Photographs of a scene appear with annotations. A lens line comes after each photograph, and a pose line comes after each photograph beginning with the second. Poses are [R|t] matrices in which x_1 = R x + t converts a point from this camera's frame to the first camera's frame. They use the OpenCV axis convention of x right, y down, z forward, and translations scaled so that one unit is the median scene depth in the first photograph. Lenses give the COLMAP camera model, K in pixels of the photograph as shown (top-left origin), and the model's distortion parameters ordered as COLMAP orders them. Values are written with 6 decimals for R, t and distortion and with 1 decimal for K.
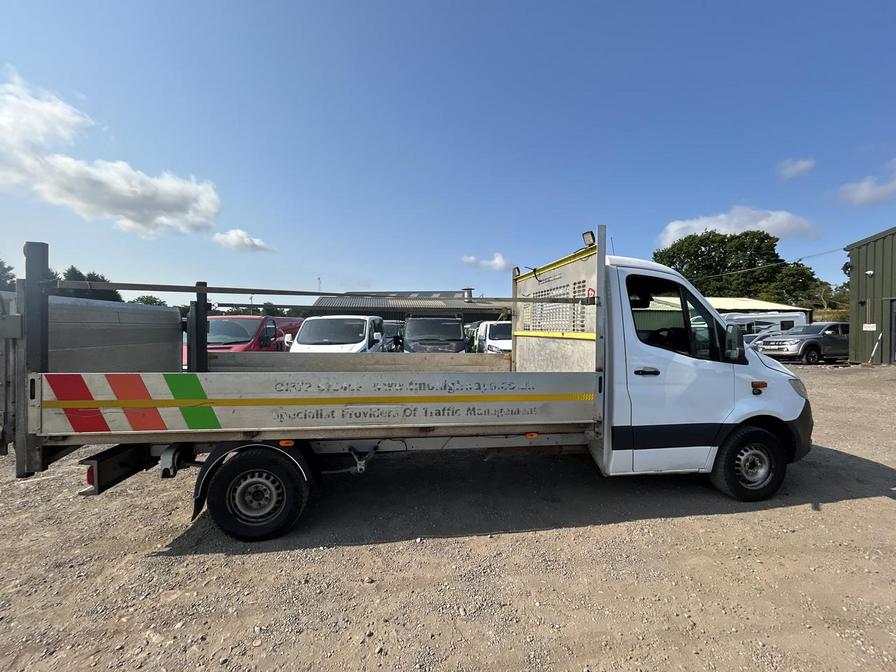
lens RADIAL K [[361.4, 0, 447.0], [0, 361.4, 335.8], [0, 0, 1]] dist [-0.001981, 0.000119]
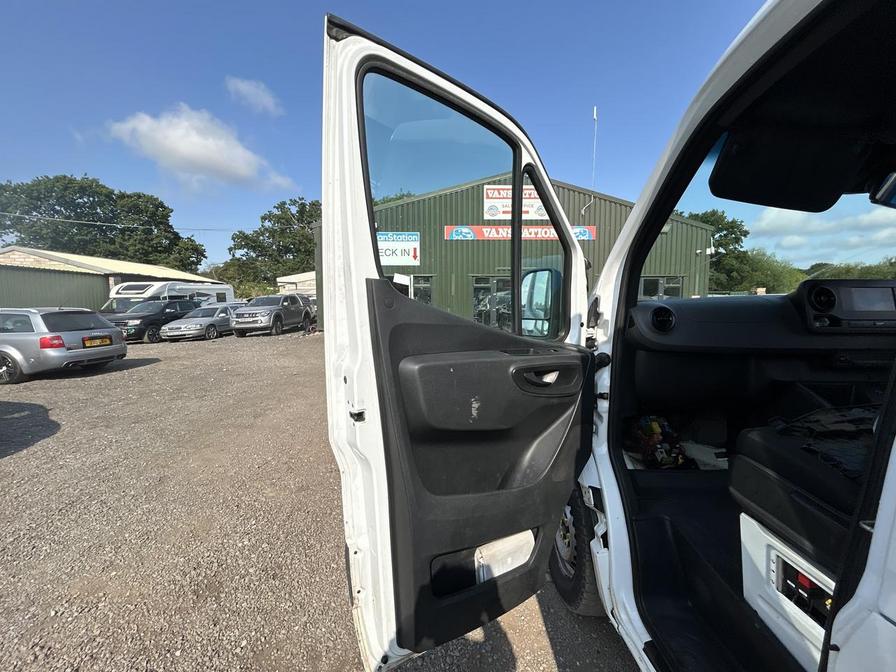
lens RADIAL K [[361.4, 0, 447.8], [0, 361.4, 338.3], [0, 0, 1]] dist [-0.001981, 0.000119]
pose [[0.137600, -0.090990, 0.986300, 0.013802], [0.011172, 0.995851, 0.090313, 0.000265], [-0.990425, -0.001408, 0.138045, 0.109739]]
